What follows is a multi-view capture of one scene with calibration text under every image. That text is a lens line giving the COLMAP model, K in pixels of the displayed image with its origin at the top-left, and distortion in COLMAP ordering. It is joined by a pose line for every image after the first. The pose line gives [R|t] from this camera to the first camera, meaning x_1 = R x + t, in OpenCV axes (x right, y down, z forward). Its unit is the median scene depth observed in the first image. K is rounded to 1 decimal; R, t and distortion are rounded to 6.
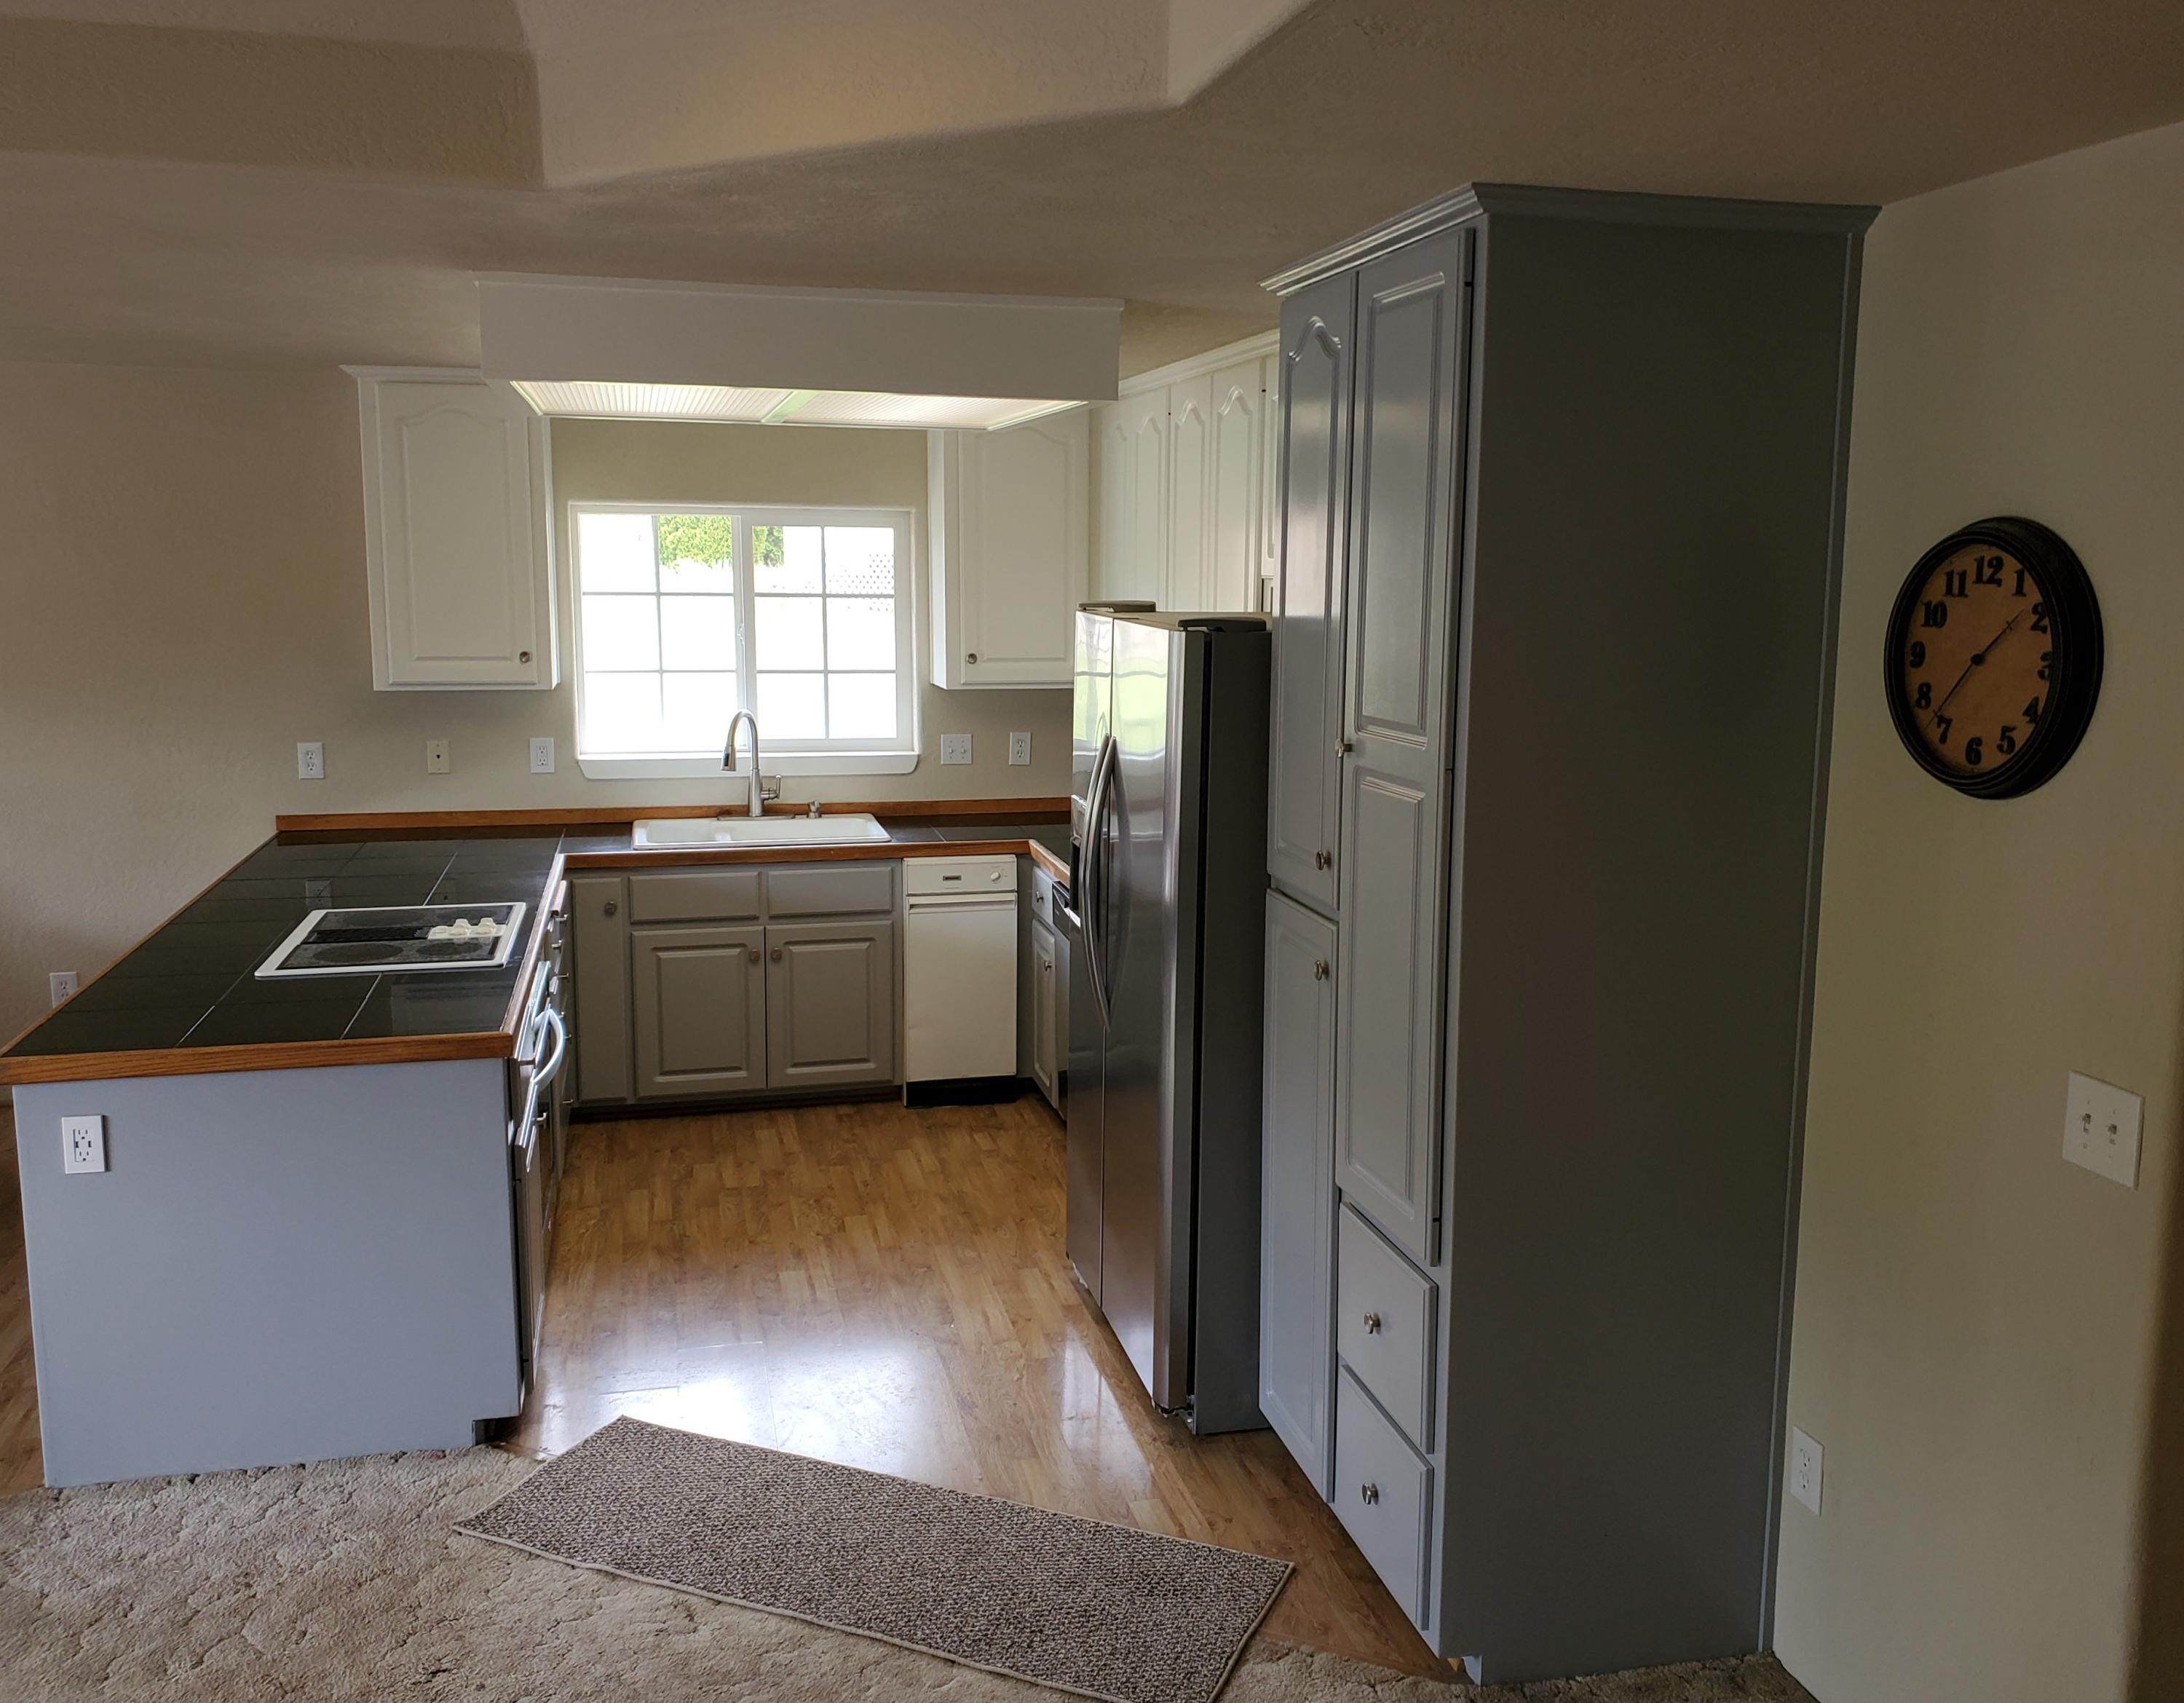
lens RADIAL K [[1827.7, 0, 1092.0], [0, 1827.7, 851.5], [0, 0, 1]] dist [0.004191, -0.000469]
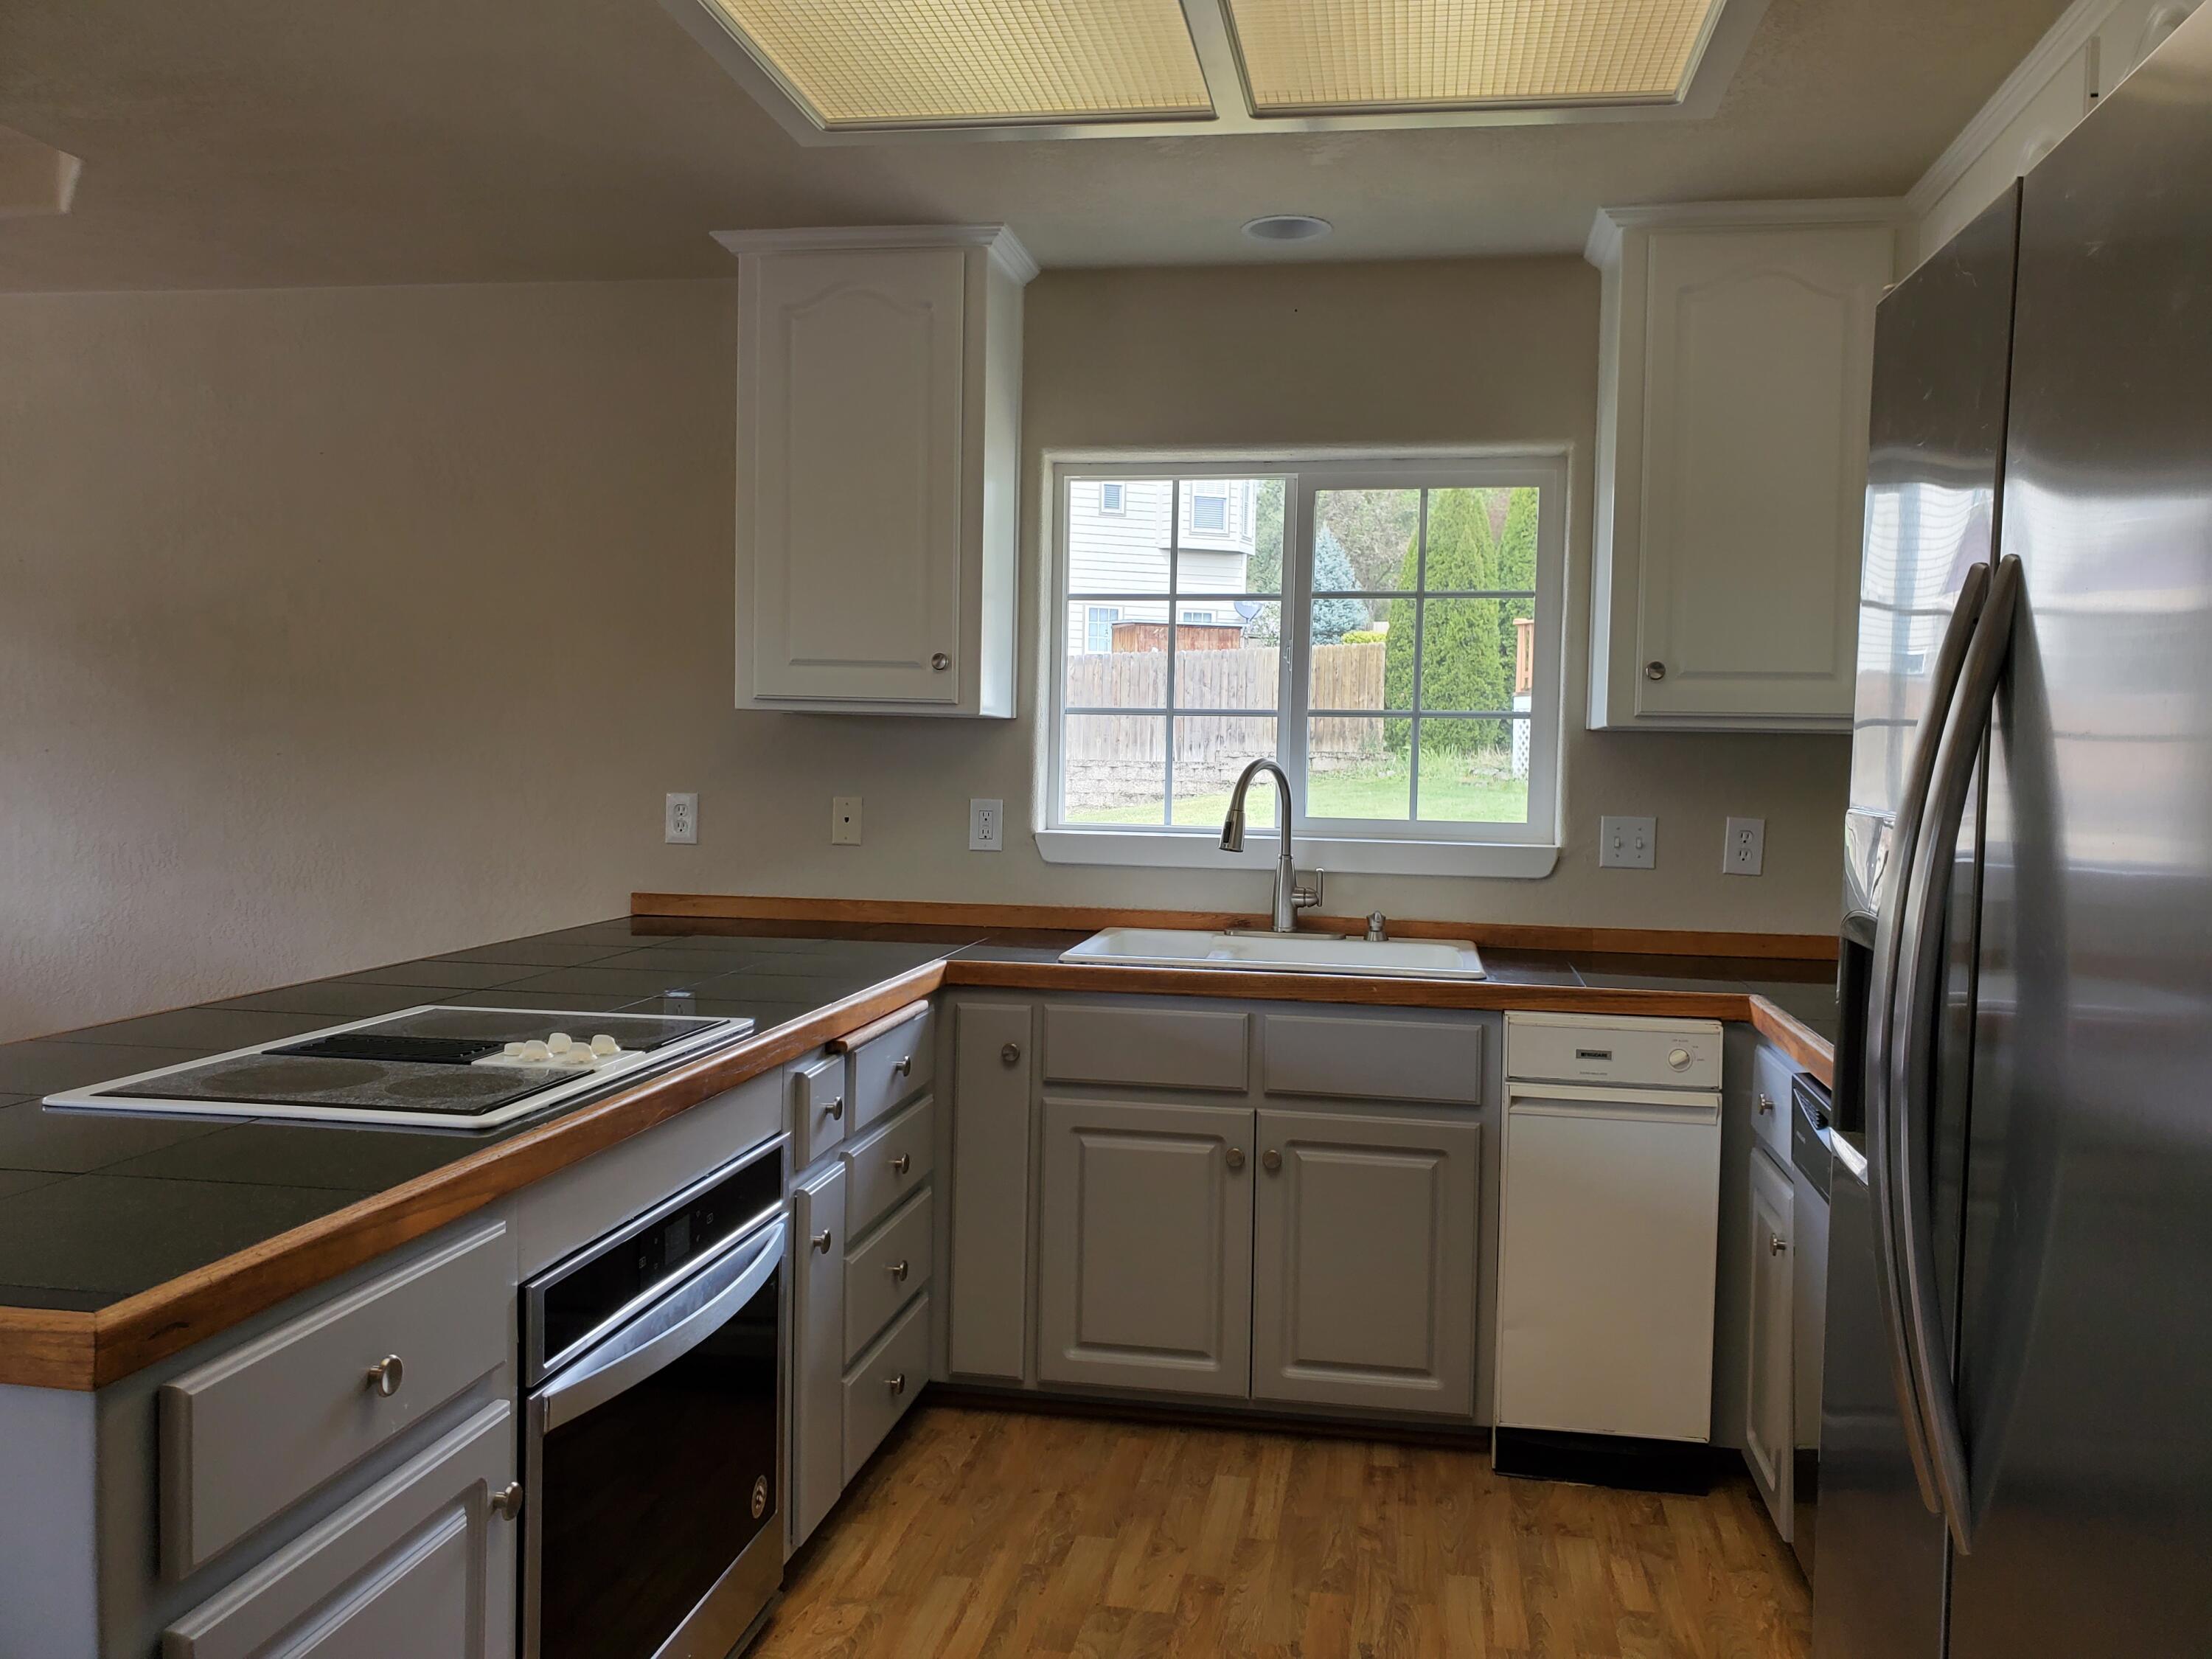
lens RADIAL K [[1736.8, 0, 1106.0], [0, 1736.8, 829.5], [0, 0, 1]] dist [0.168417, -0.377978]
pose [[0.918939, 0.030645, -0.393208, -0.006389], [-0.079772, 0.990813, -0.109210, 0.016710], [0.386249, 0.131724, 0.912941, 0.454367]]
